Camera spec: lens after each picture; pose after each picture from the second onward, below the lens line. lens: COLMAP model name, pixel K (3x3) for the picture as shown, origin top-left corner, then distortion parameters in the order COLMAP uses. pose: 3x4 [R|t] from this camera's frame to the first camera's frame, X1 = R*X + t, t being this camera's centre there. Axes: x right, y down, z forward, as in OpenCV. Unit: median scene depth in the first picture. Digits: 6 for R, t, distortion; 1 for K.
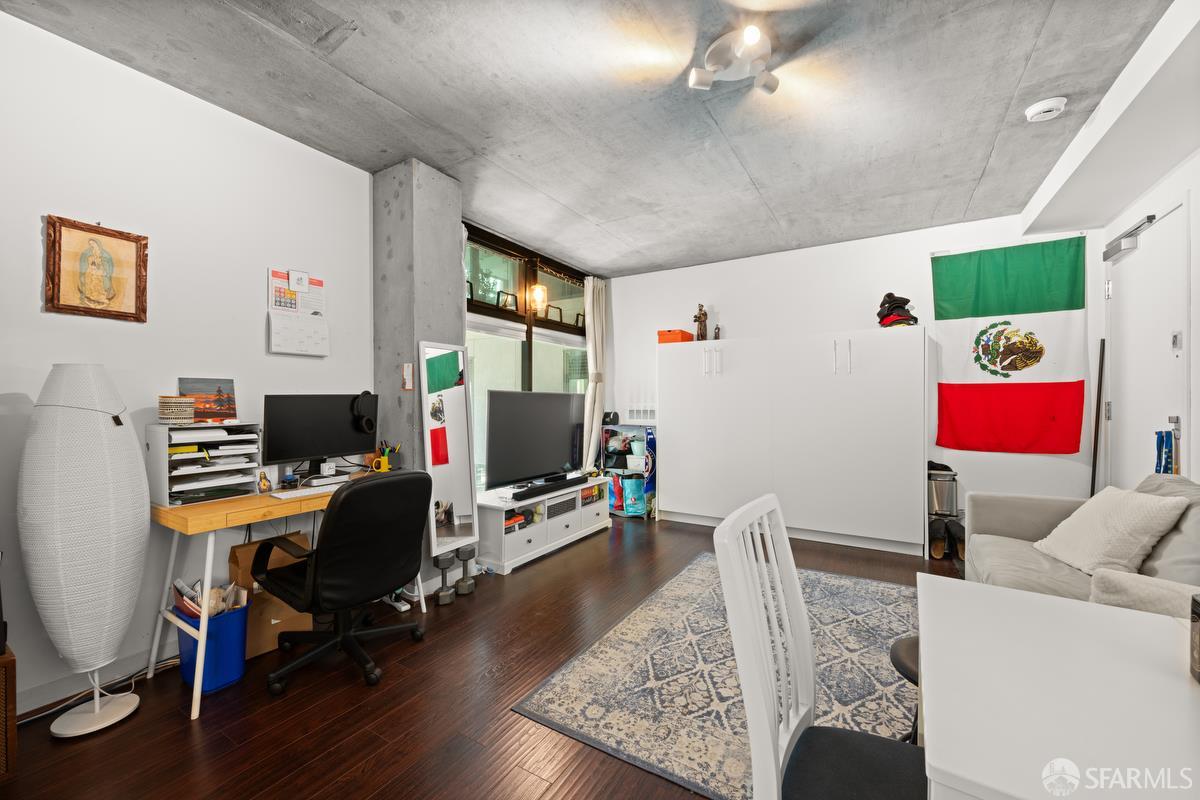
lens RADIAL K [[466.8, 0, 584.9], [0, 466.8, 415.7], [0, 0, 1]] dist [-0.001126, -0.000040]
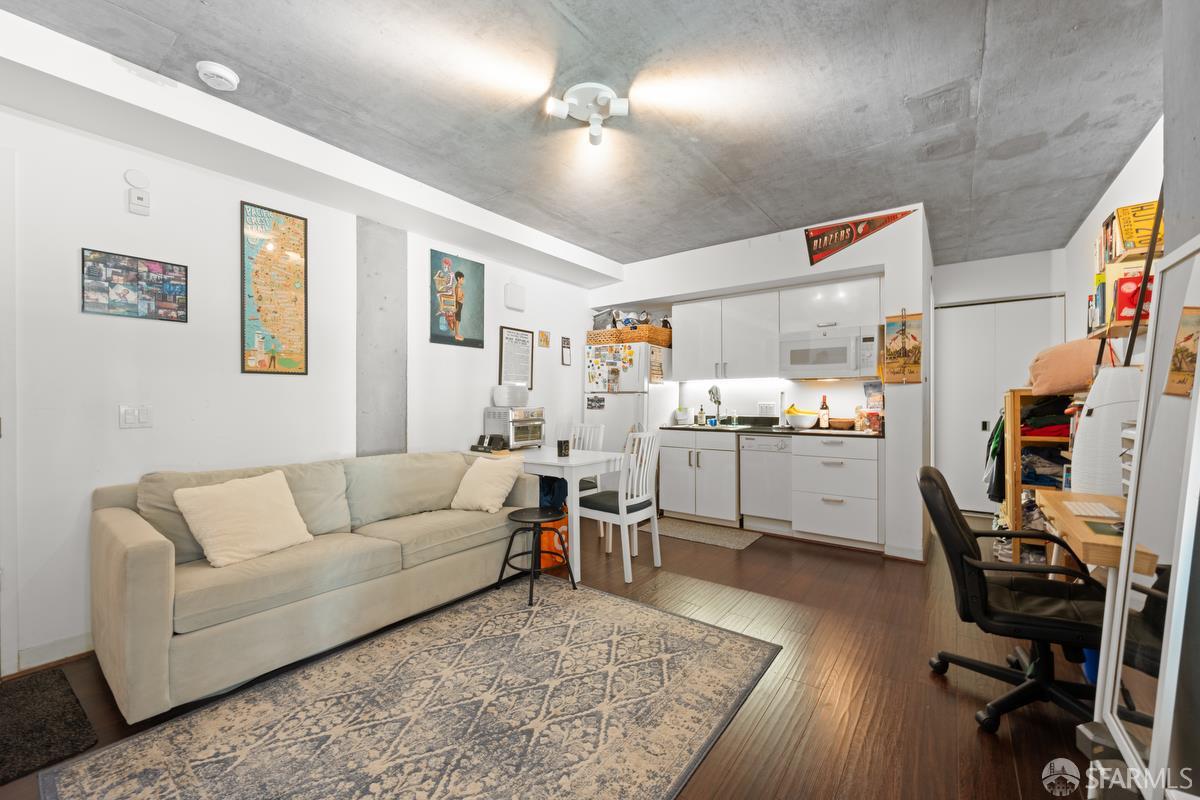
lens RADIAL K [[484.3, 0, 594.4], [0, 484.3, 403.5], [0, 0, 1]] dist [-0.001857, -0.000214]
pose [[-0.997447, 0.004875, 0.071243, 0.145675], [0.007213, 0.999443, 0.032595, -0.036950], [-0.071044, 0.033026, -0.996926, 1.368821]]
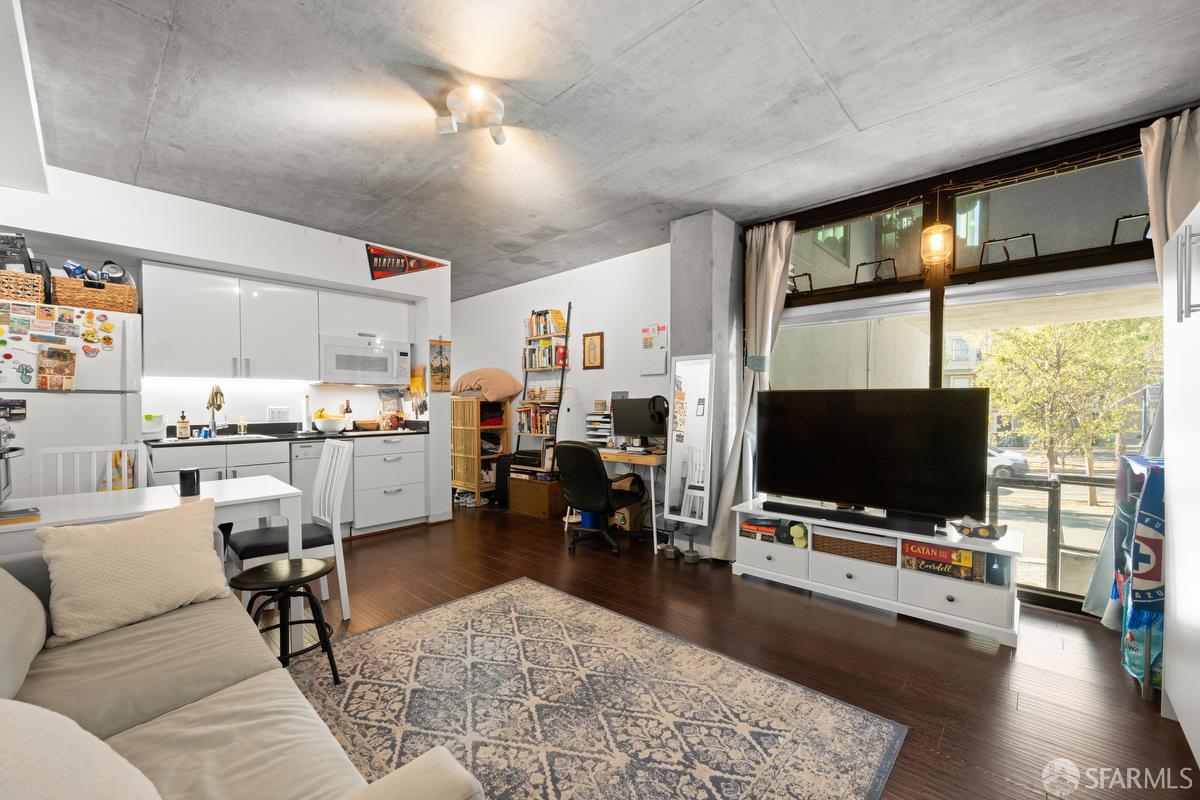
lens RADIAL K [[463.8, 0, 626.3], [0, 463.8, 423.4], [0, 0, 1]] dist [-0.000443, -0.000192]
pose [[-0.133650, 0.046941, -0.989916, 0.896583], [-0.025129, 0.998396, 0.050736, -0.031075], [0.990710, 0.031657, -0.132256, 0.951648]]
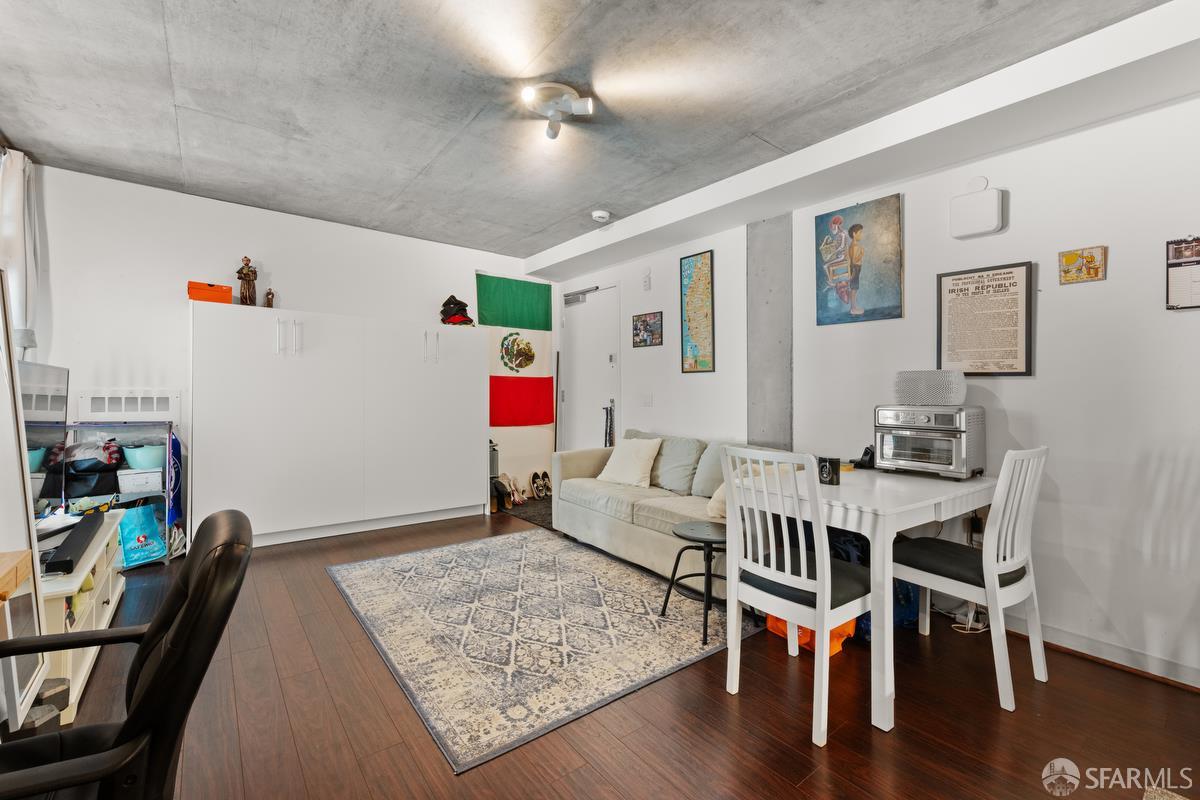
lens RADIAL K [[513.0, 0, 600.9], [0, 513.0, 397.7], [0, 0, 1]] dist [0.000686, 0.000025]
pose [[0.340800, -0.007046, 0.940110, -0.533679], [0.013371, 0.999907, 0.002647, -0.008220], [-0.940041, 0.011668, 0.340862, 0.276327]]
